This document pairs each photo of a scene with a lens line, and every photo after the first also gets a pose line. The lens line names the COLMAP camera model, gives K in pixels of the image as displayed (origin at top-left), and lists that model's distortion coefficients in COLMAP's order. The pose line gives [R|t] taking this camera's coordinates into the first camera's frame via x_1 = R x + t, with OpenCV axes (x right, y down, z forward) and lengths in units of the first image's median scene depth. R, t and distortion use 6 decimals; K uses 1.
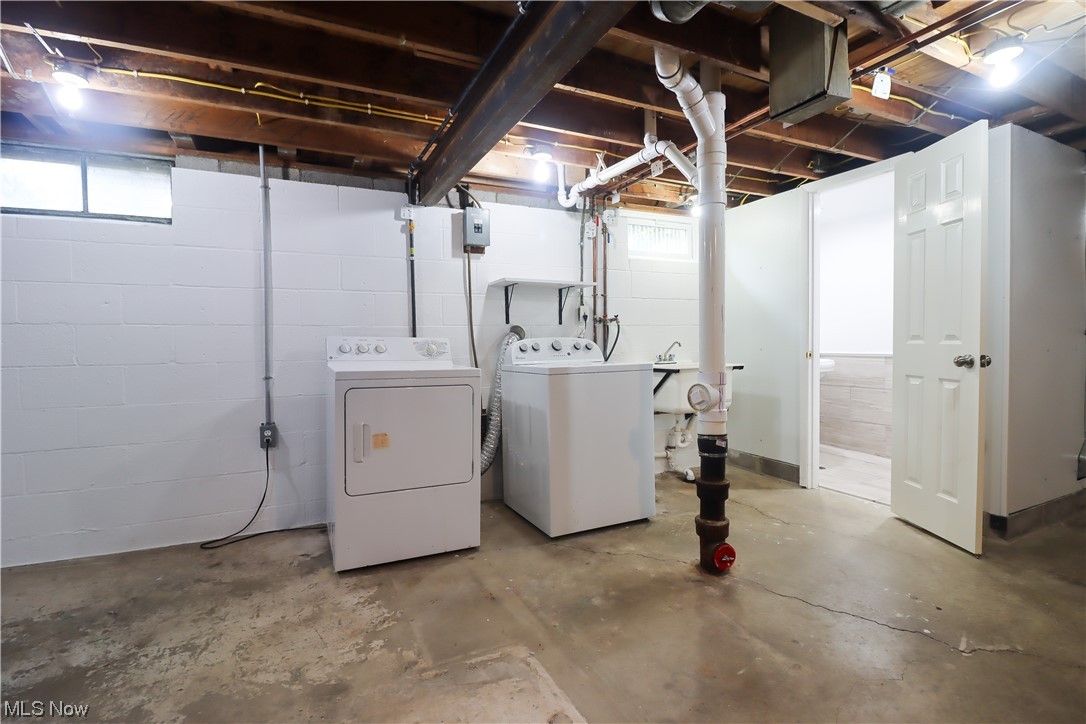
lens RADIAL K [[512.3, 0, 543.3], [0, 512.3, 356.4], [0, 0, 1]] dist [-0.006357, -0.001024]
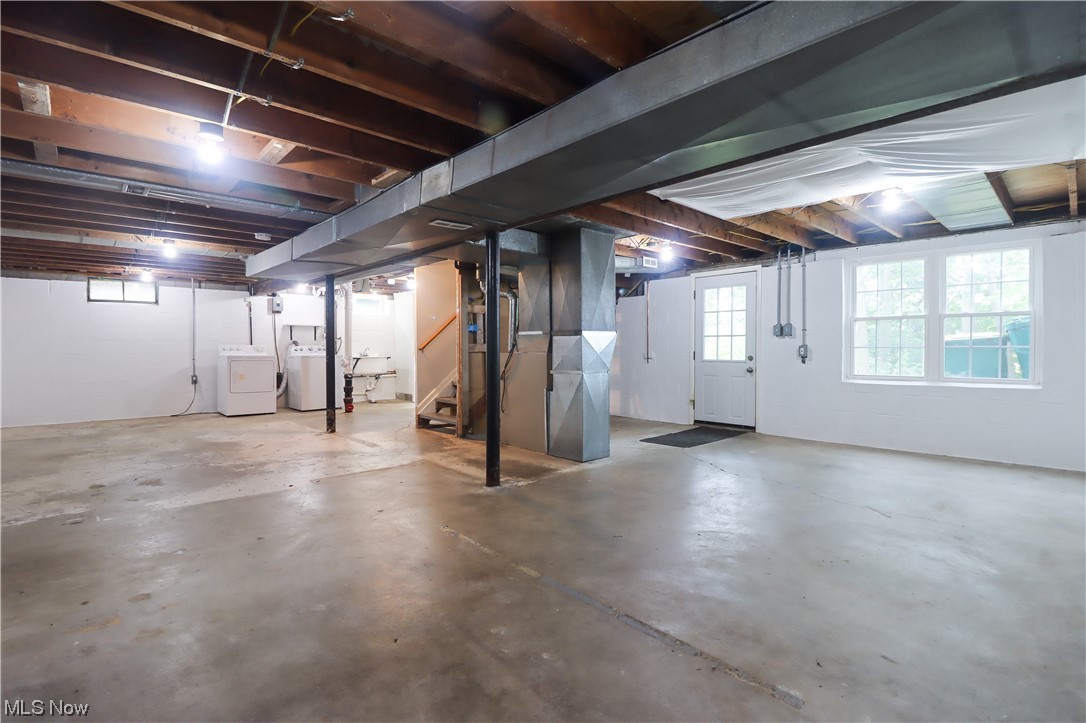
lens RADIAL K [[512.3, 0, 543.3], [0, 512.3, 355.9], [0, 0, 1]] dist [-0.006357, -0.001024]
pose [[0.955013, 0.001160, 0.296561, 0.432690], [0.004041, 0.999849, -0.016925, 0.074058], [-0.296535, 0.017362, 0.954864, -2.100499]]
